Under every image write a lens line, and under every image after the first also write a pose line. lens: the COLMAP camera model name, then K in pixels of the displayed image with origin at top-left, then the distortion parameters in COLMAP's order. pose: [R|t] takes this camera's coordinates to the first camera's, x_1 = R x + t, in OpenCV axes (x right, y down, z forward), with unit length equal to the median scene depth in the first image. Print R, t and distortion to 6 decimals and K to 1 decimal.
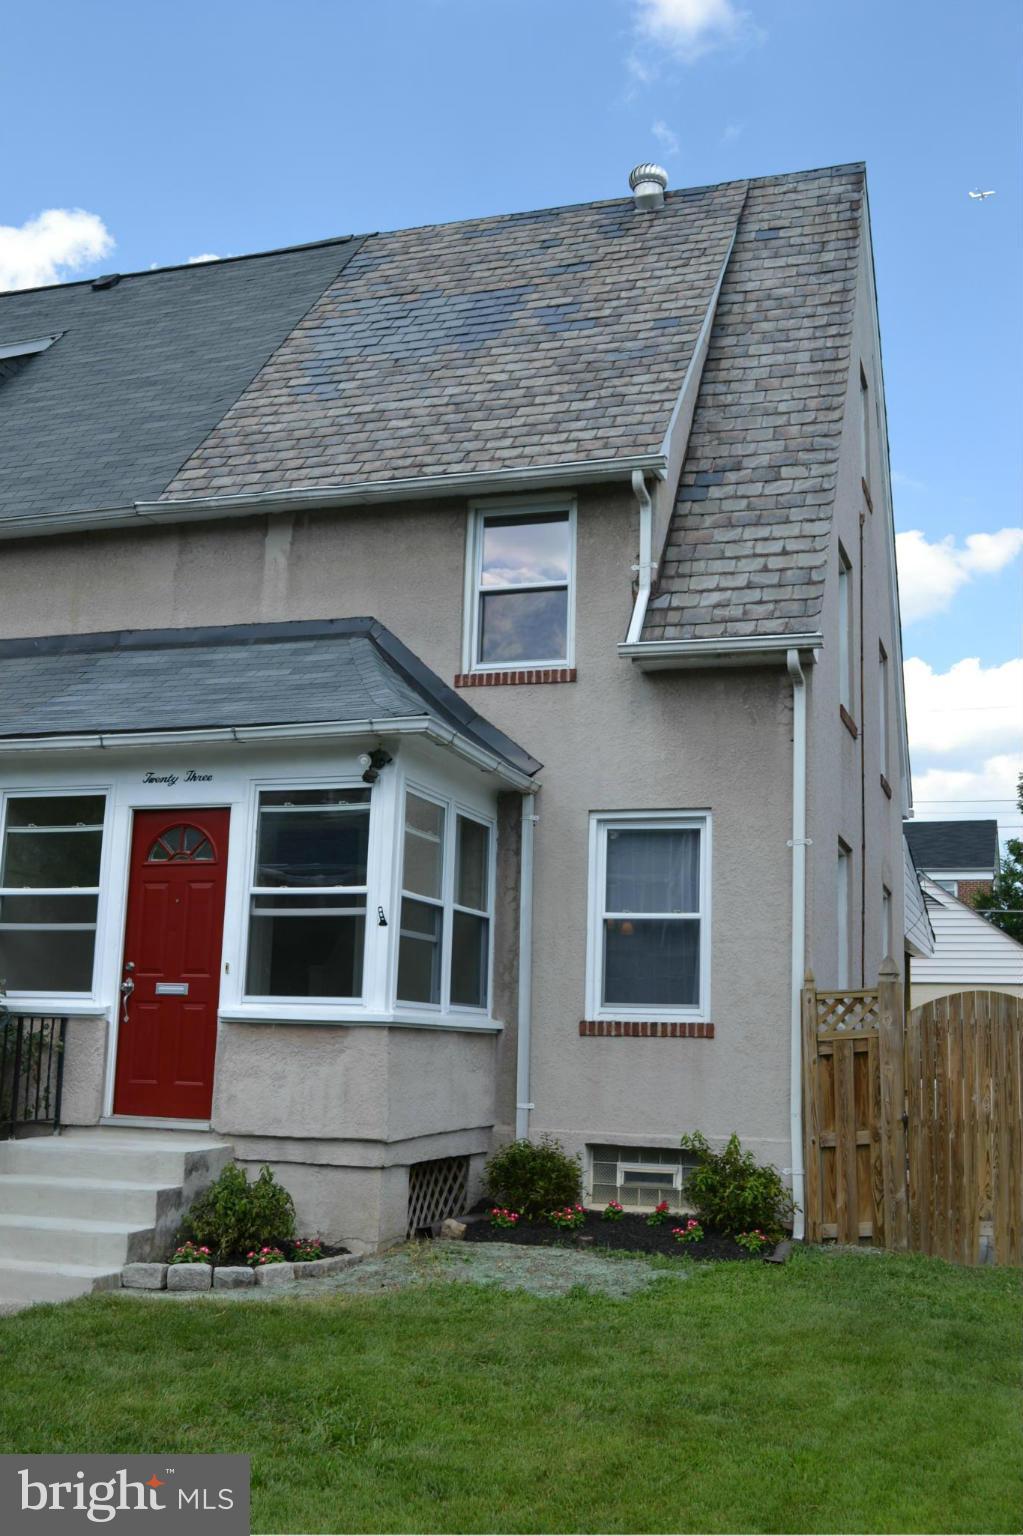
lens RADIAL K [[1567.0, 0, 533.1], [0, 1567.0, 752.2], [0, 0, 1]] dist [-0.049003, 0.000639]
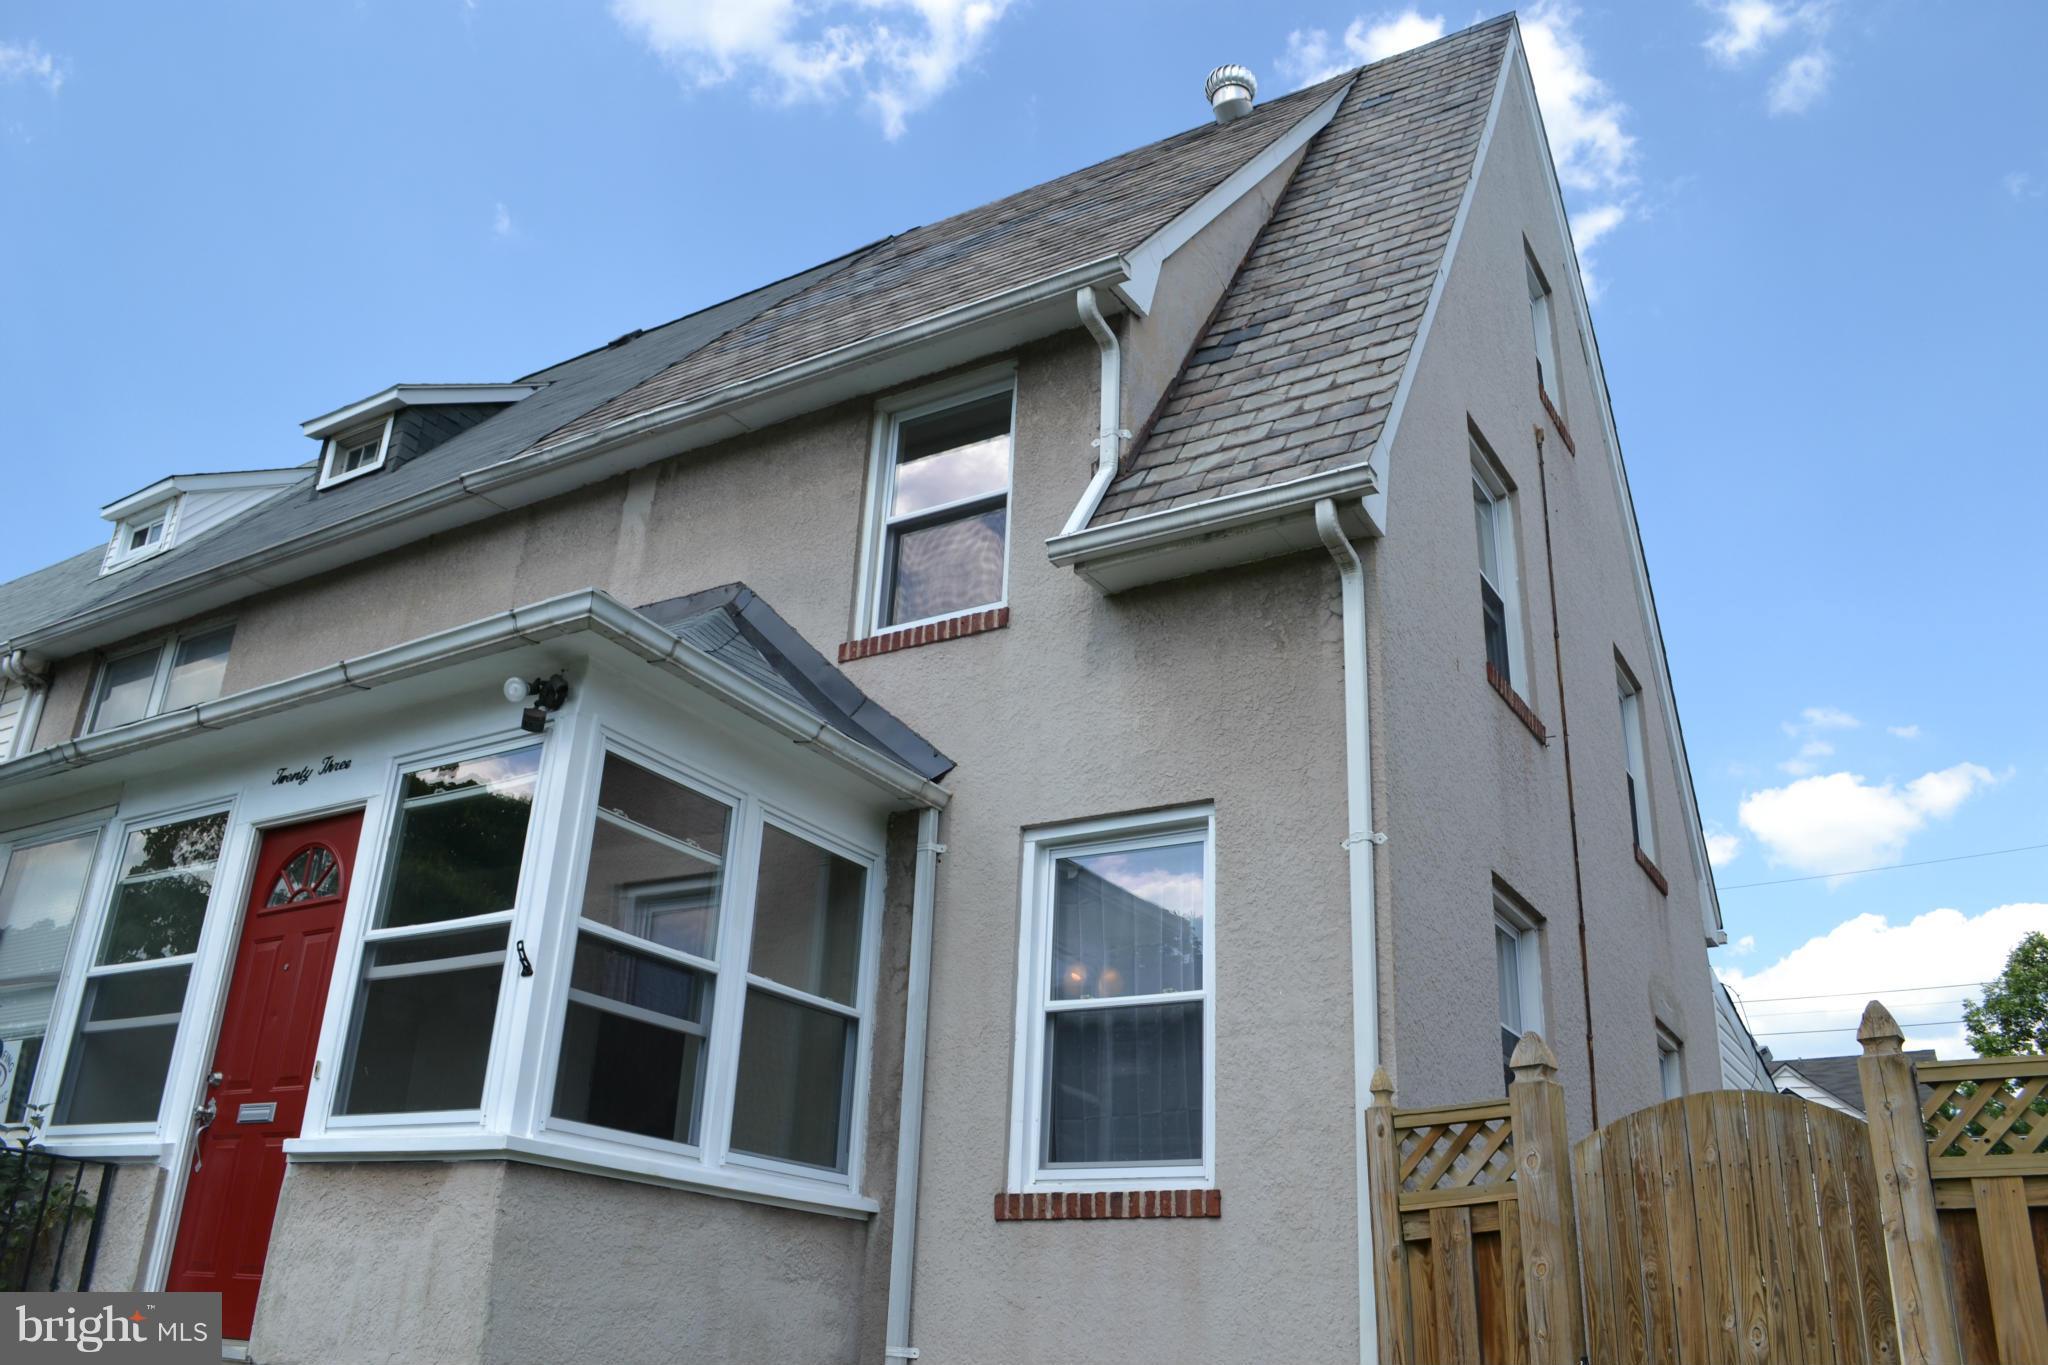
lens RADIAL K [[1631.0, 0, 1017.5], [0, 1631.0, 658.3], [0, 0, 1]] dist [-0.076158, 0.004192]
pose [[0.972066, -0.080315, -0.220536, 0.189179], [0.027397, 0.972034, -0.233238, 0.128311], [0.233101, 0.220681, 0.947082, 0.441698]]
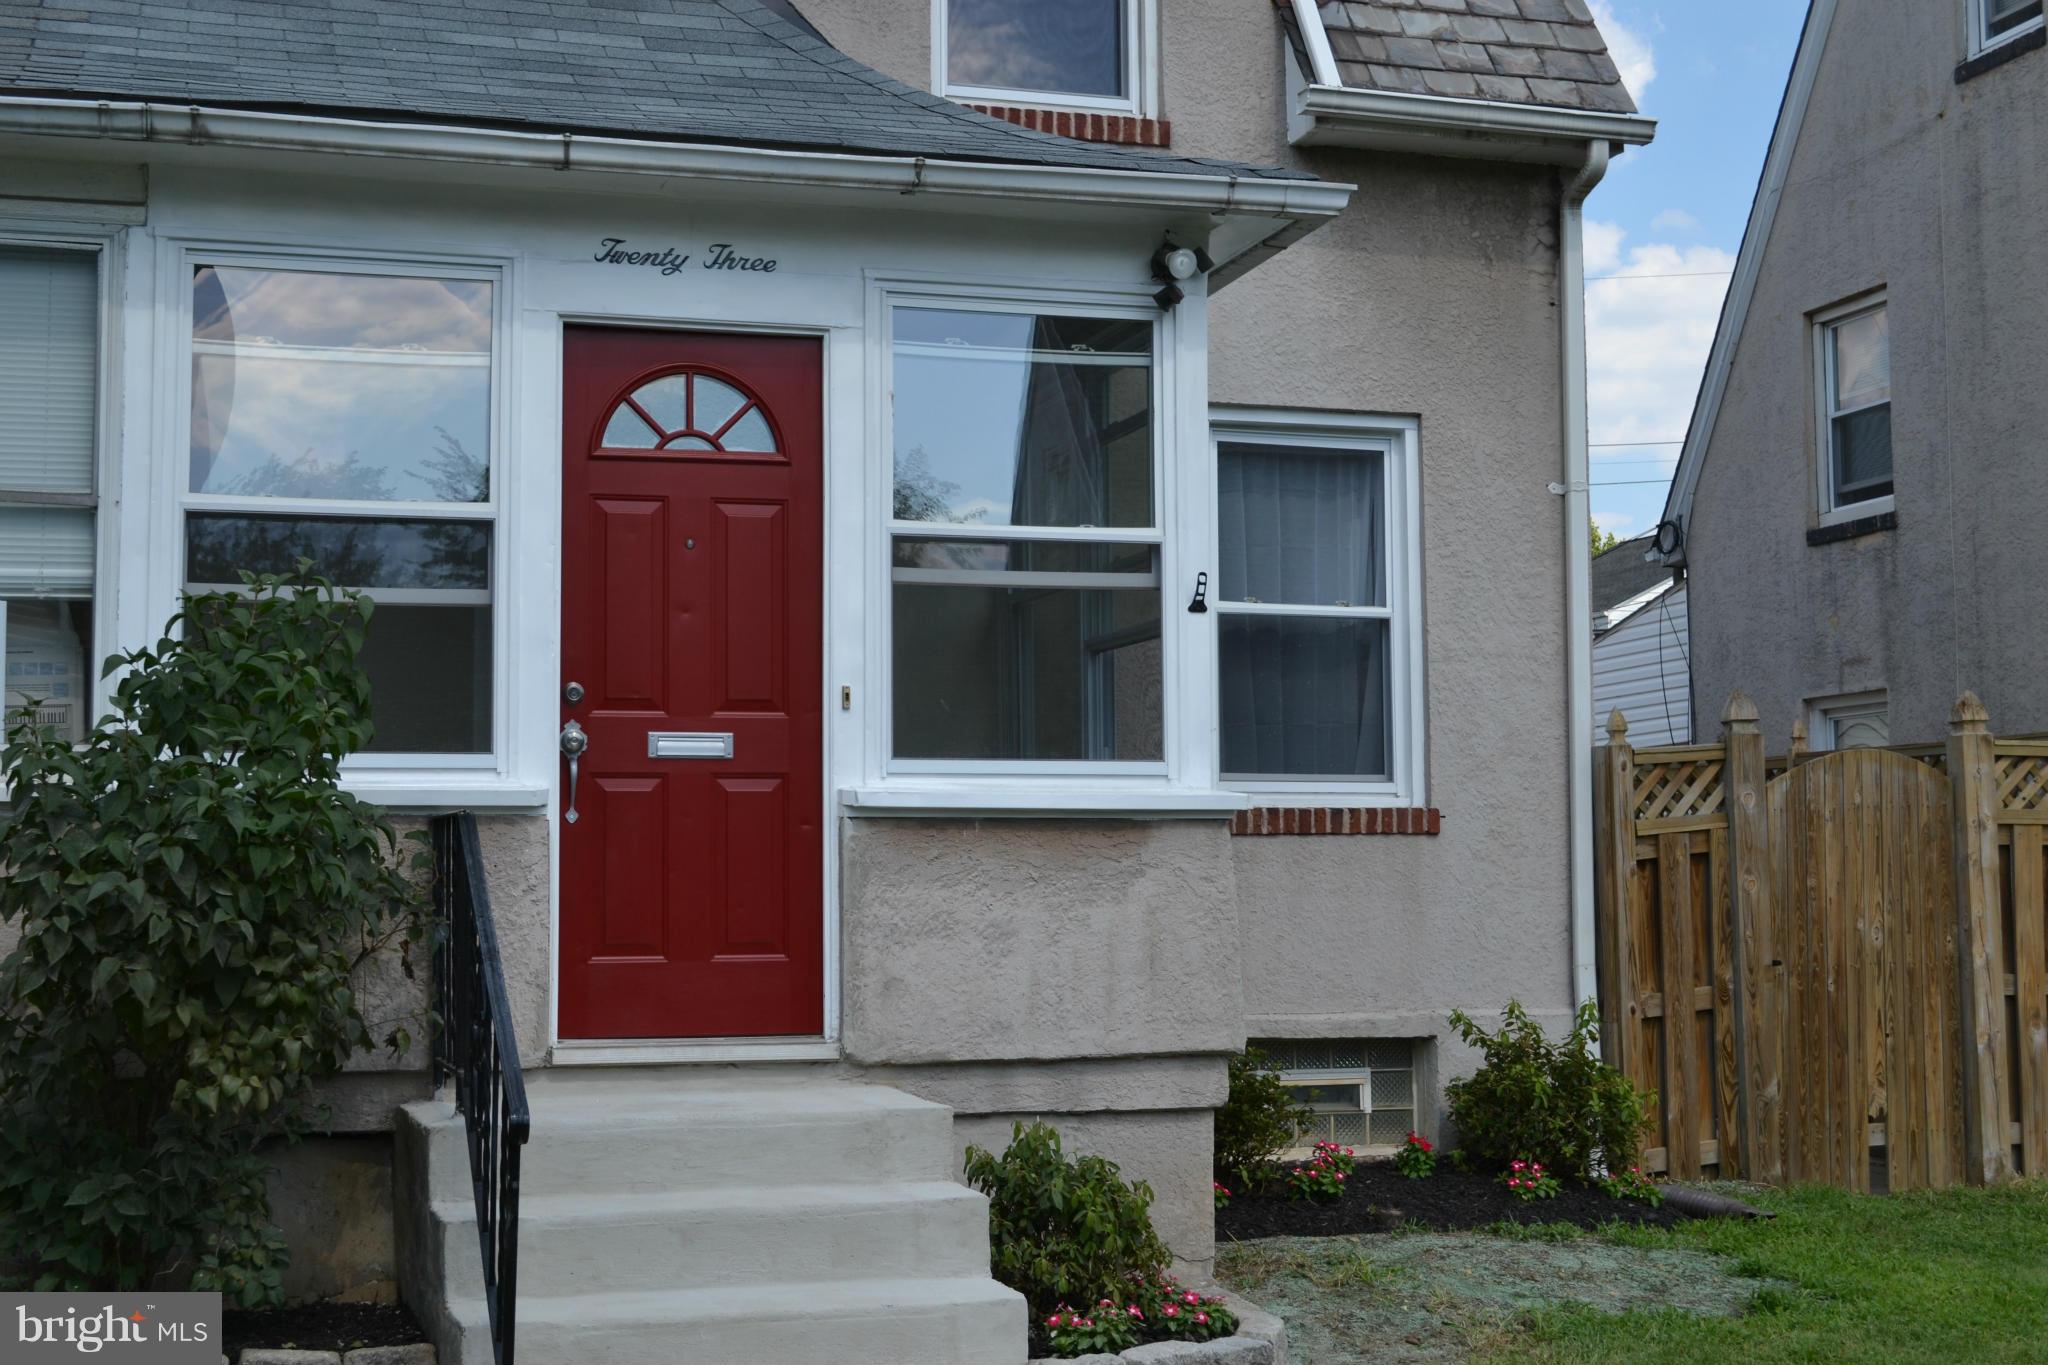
lens RADIAL K [[2731.4, 0, 1022.6], [0, 2731.4, 629.8], [0, 0, 1]] dist [-0.010522, -0.000919]
pose [[0.814592, 0.024800, 0.579504, -0.576187], [-0.082966, 0.993794, 0.074094, 0.053934], [-0.574070, -0.108435, 0.811594, 0.323041]]
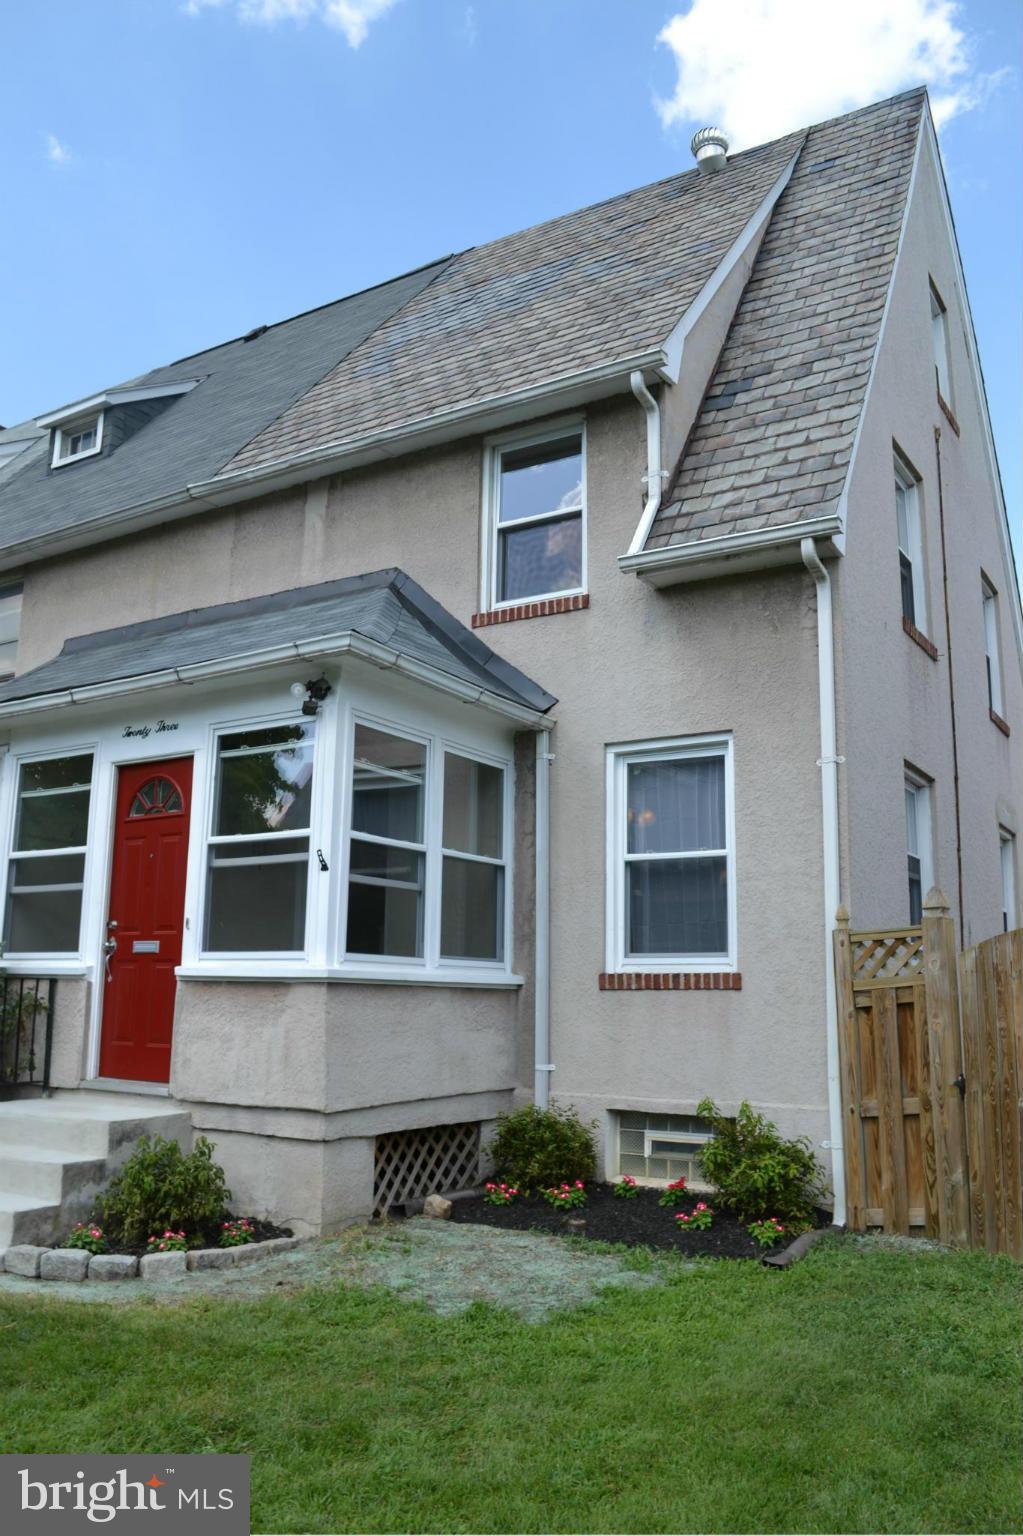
lens RADIAL K [[1223.2, 0, 502.2], [0, 1223.2, 762.9], [0, 0, 1]] dist [-0.076158, 0.004192]
pose [[0.968617, -0.060537, -0.241073, 0.162142], [0.058530, 0.998166, -0.015486, 0.060702], [0.241569, 0.000890, 0.970383, 0.316998]]
